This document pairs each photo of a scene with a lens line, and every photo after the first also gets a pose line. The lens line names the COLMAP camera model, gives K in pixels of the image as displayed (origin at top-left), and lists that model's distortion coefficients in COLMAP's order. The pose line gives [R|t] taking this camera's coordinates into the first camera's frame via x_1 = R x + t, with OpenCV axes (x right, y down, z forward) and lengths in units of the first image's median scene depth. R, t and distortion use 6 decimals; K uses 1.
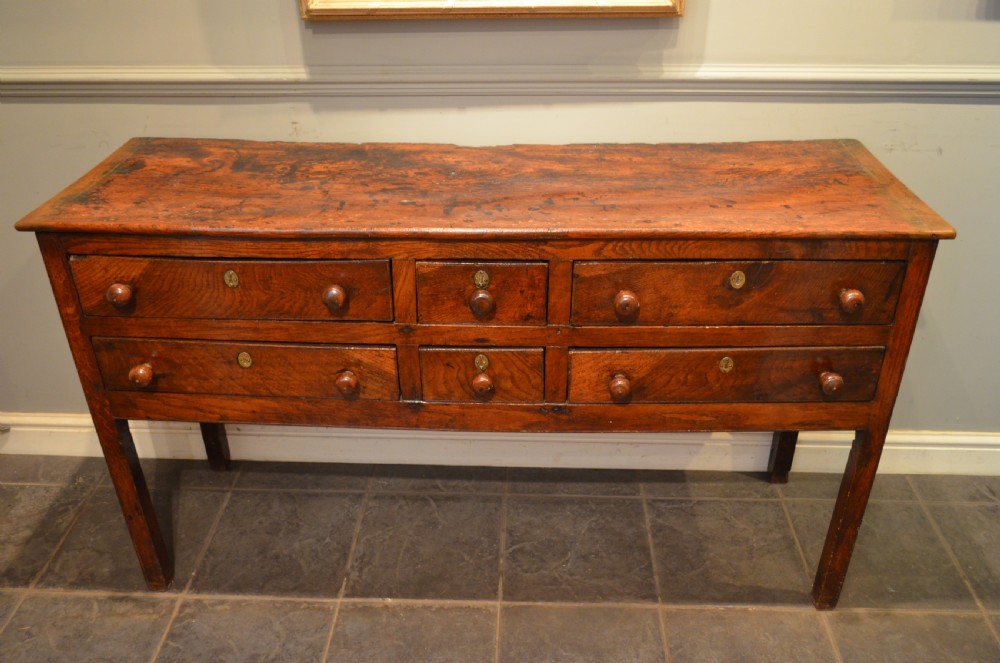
lens RADIAL K [[838.8, 0, 504.1], [0, 838.8, 336.1], [0, 0, 1]] dist [-0.029977, 0.012797]
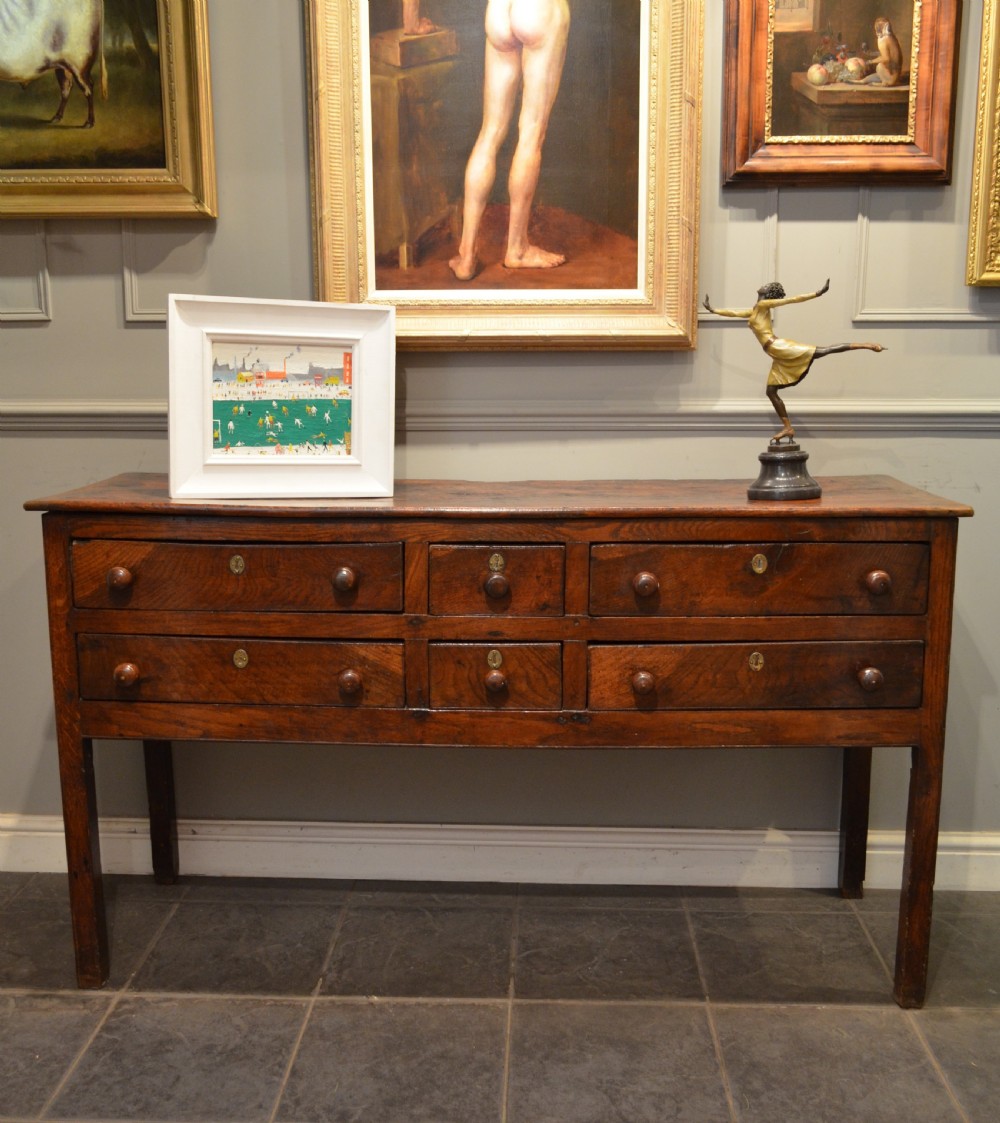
lens RADIAL K [[1172.5, 0, 513.4], [0, 1172.5, 559.9], [0, 0, 1]] dist [-0.014624, 0.000000]
pose [[0.999977, 0.005613, 0.003859, -0.011774], [-0.003952, 0.939499, -0.342529, 0.369123], [-0.005548, 0.342506, 0.939499, -0.261966]]
